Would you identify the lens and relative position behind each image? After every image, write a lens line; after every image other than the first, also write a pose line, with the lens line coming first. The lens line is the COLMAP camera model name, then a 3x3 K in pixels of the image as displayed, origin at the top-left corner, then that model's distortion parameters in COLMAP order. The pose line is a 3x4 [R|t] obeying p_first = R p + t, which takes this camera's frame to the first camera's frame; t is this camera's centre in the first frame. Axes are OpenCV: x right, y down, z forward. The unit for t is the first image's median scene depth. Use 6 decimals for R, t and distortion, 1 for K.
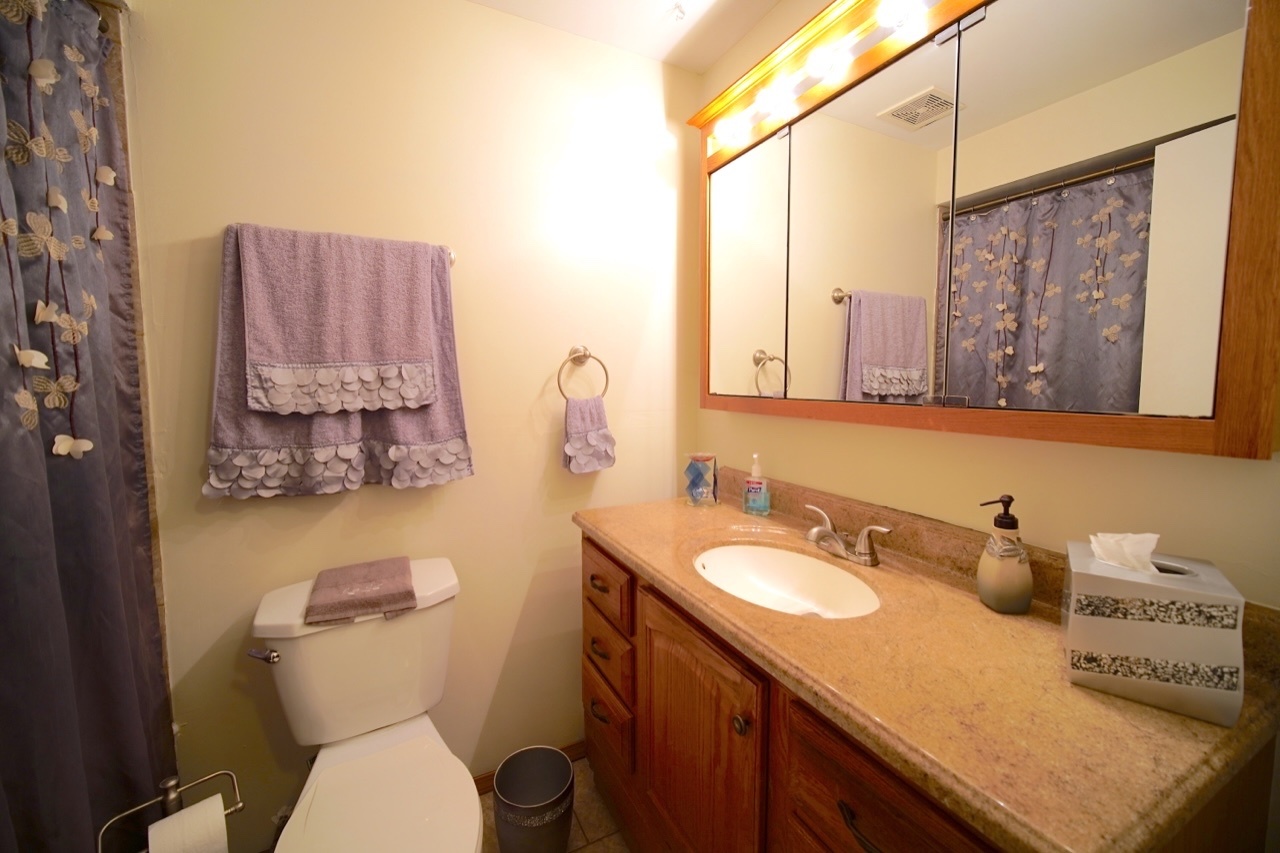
lens RADIAL K [[506.1, 0, 636.0], [0, 506.1, 416.1], [0, 0, 1]] dist [0.000792, -0.001648]
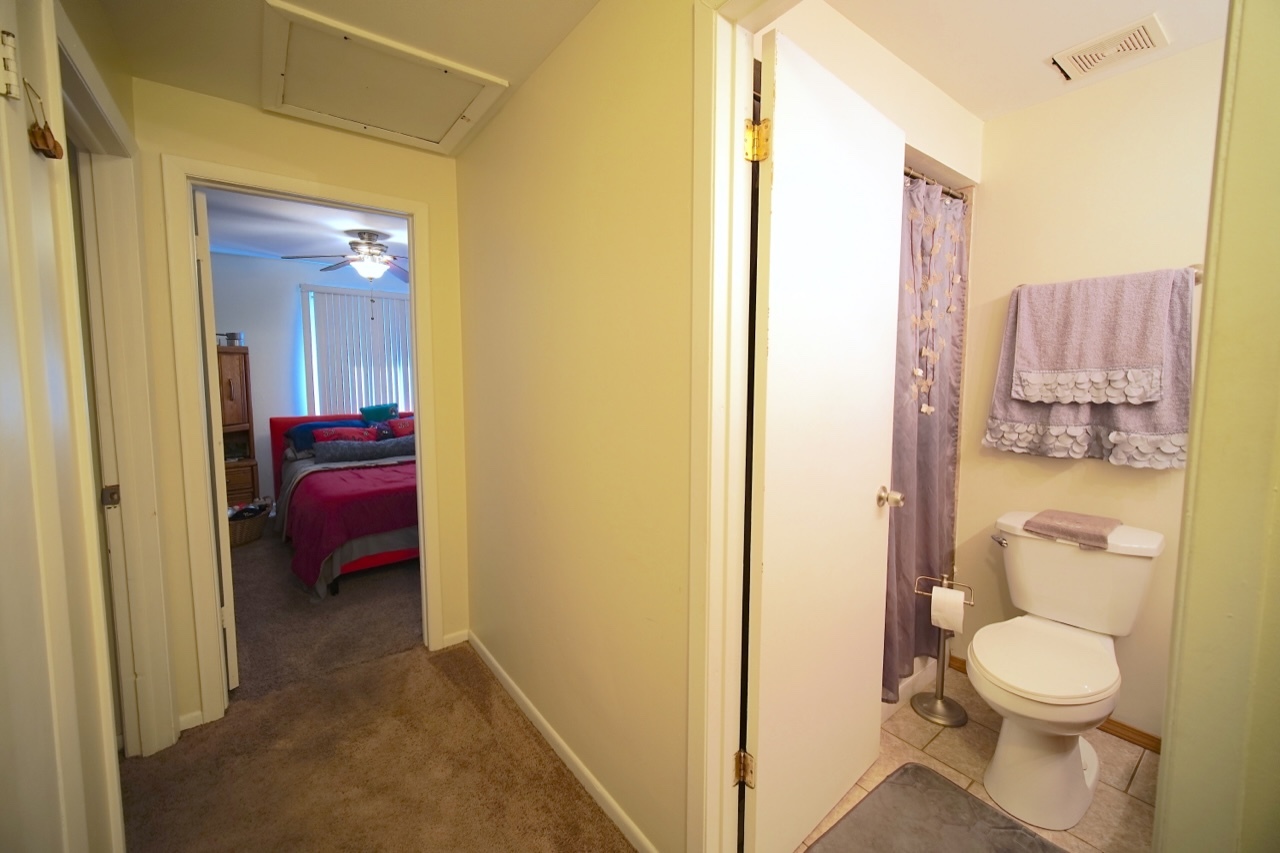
lens RADIAL K [[506.1, 0, 636.0], [0, 506.1, 416.1], [0, 0, 1]] dist [0.000792, -0.001648]
pose [[0.178651, 0.086343, -0.980117, 0.632925], [-0.071424, 0.994652, 0.074605, 0.010448], [0.981317, 0.056675, 0.183862, -0.505046]]
